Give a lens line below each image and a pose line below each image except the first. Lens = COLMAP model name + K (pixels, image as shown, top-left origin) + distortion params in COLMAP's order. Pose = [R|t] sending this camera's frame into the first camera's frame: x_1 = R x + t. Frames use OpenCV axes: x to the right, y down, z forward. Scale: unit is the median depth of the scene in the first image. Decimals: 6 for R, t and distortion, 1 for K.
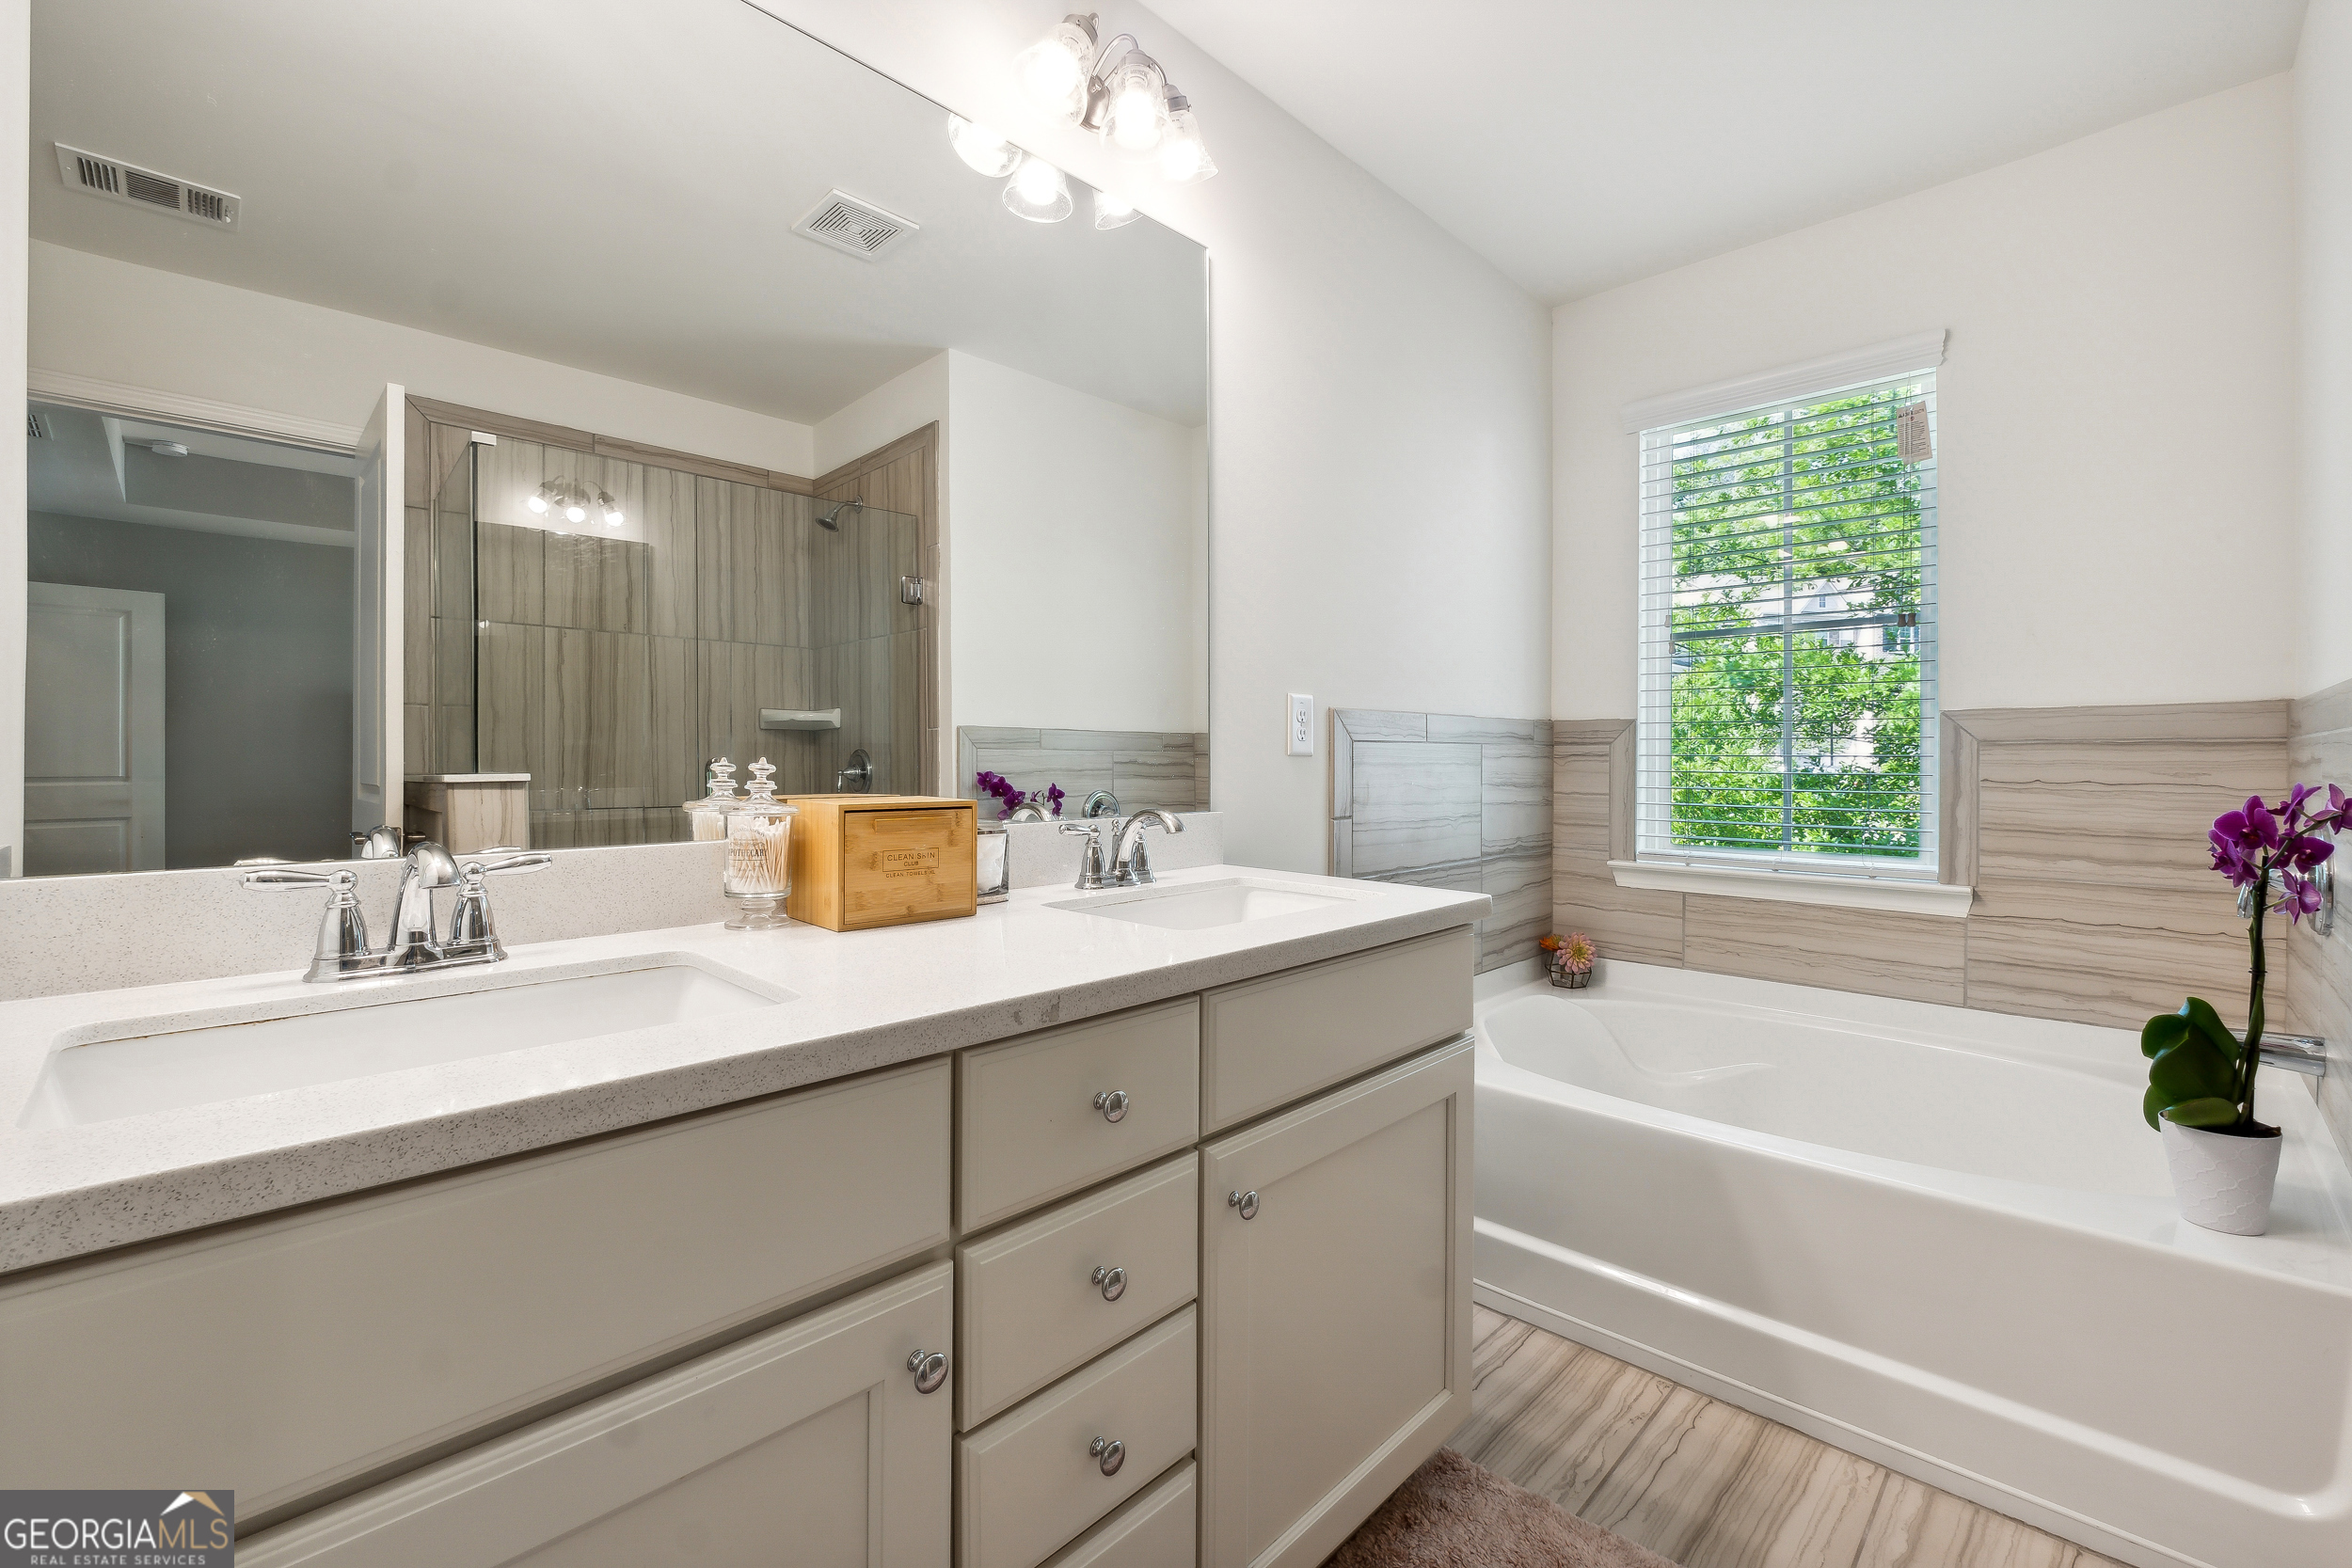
lens RADIAL K [[981.9, 0, 1169.2], [0, 981.9, 761.0], [0, 0, 1]] dist [-0.010023, 0.000169]
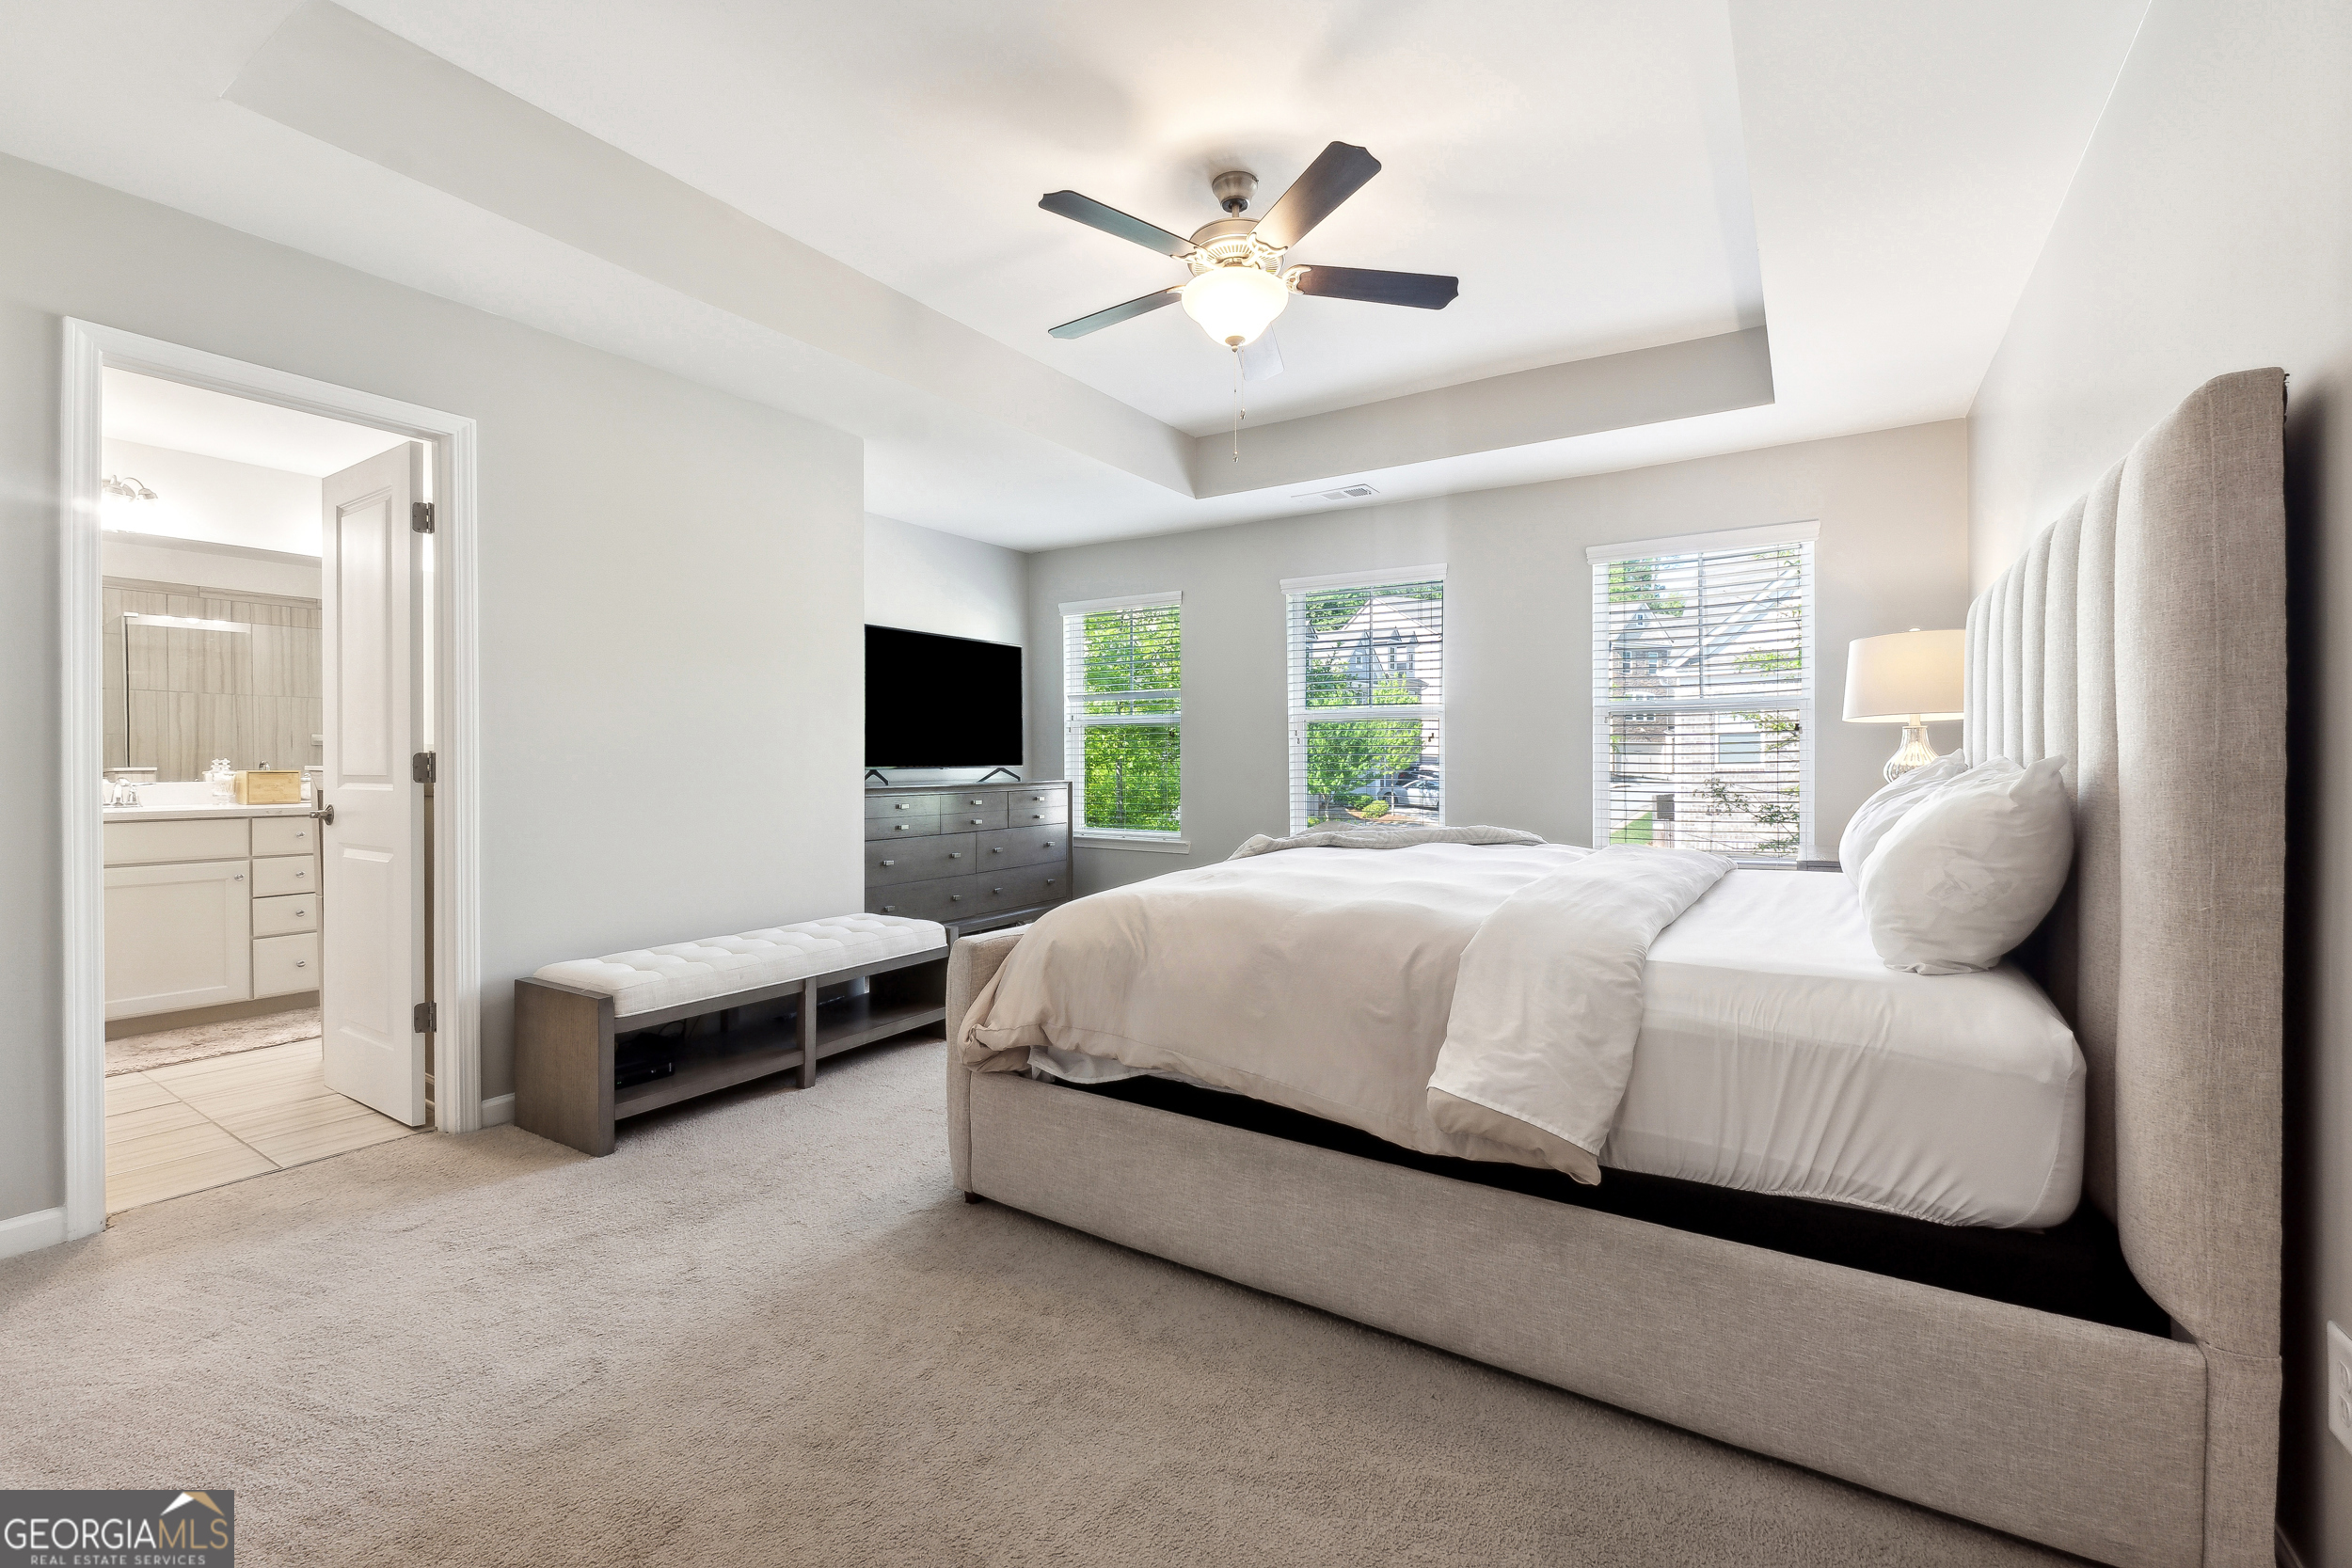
lens RADIAL K [[981.9, 0, 1169.2], [0, 981.9, 761.0], [0, 0, 1]] dist [-0.010023, 0.000169]
pose [[0.977436, -0.007066, 0.211113, 2.160347], [0.007676, 0.999968, -0.002071, 0.036894], [-0.211092, 0.003645, 0.977459, -3.143306]]
